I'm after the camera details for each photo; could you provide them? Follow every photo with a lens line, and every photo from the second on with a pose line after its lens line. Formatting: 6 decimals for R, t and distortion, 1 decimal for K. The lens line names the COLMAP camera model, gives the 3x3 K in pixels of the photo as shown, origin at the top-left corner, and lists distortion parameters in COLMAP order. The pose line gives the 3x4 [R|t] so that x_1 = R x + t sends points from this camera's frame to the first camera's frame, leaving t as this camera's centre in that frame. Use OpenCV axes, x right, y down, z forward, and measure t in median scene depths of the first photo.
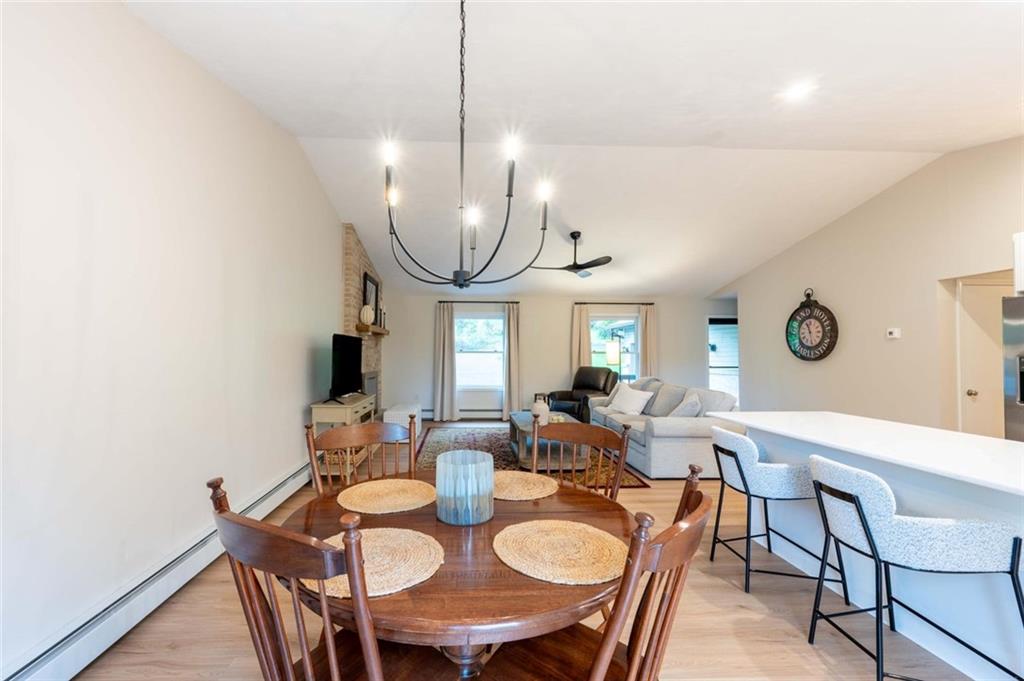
lens RADIAL K [[409.9, 0, 487.0], [0, 409.9, 344.0], [0, 0, 1]] dist [0.022220, 0.001501]
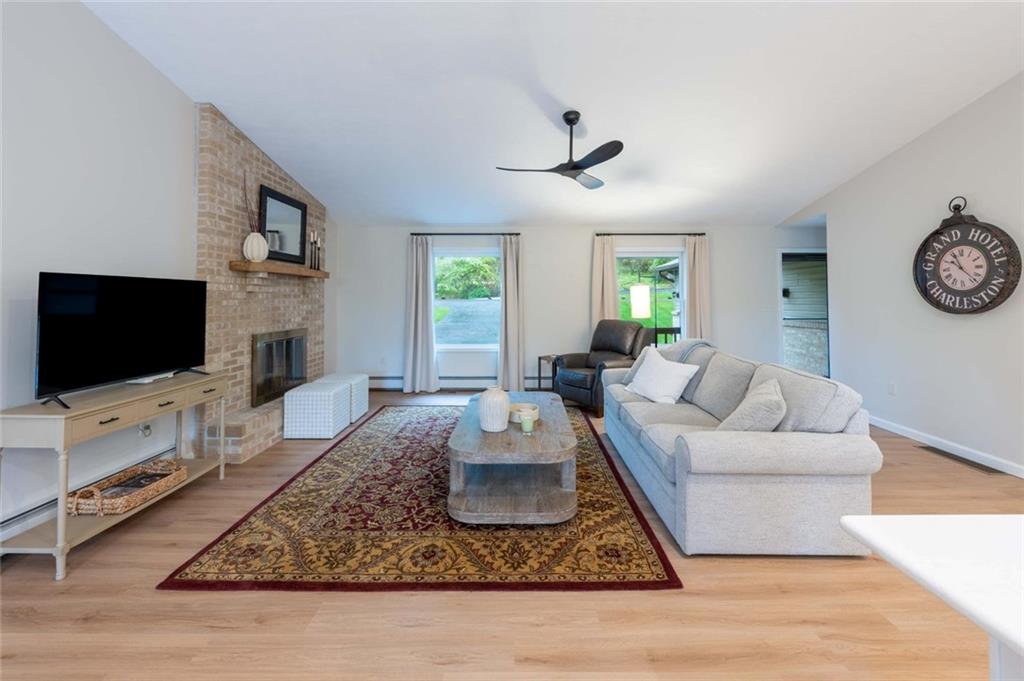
lens RADIAL K [[408.5, 0, 510.1], [0, 408.5, 291.8], [0, 0, 1]] dist [0.001320, -0.000739]
pose [[0.997194, -0.004887, -0.074705, 0.157975], [0.005285, 0.999973, 0.005135, 0.000675], [0.074677, -0.005515, 0.997192, 0.345222]]
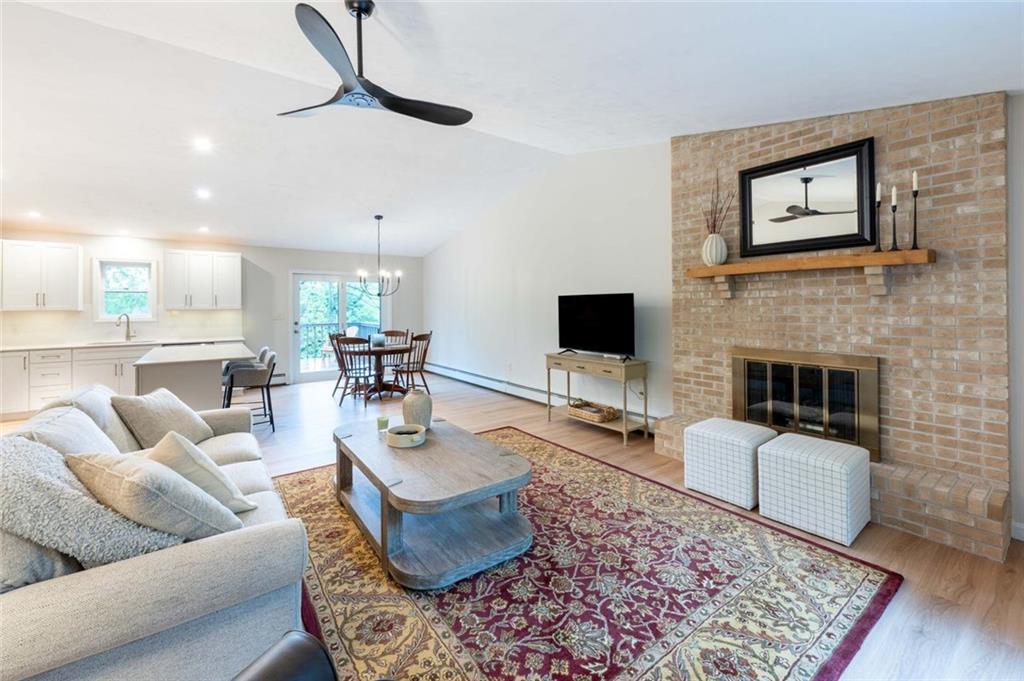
lens RADIAL K [[409.9, 0, 499.7], [0, 409.9, 303.4], [0, 0, 1]] dist [0.022220, 0.001501]
pose [[-0.838050, 0.000345, -0.545593, 0.291853], [0.018134, 0.999465, -0.027223, 0.018679], [0.545291, -0.032708, -0.837608, 1.253879]]
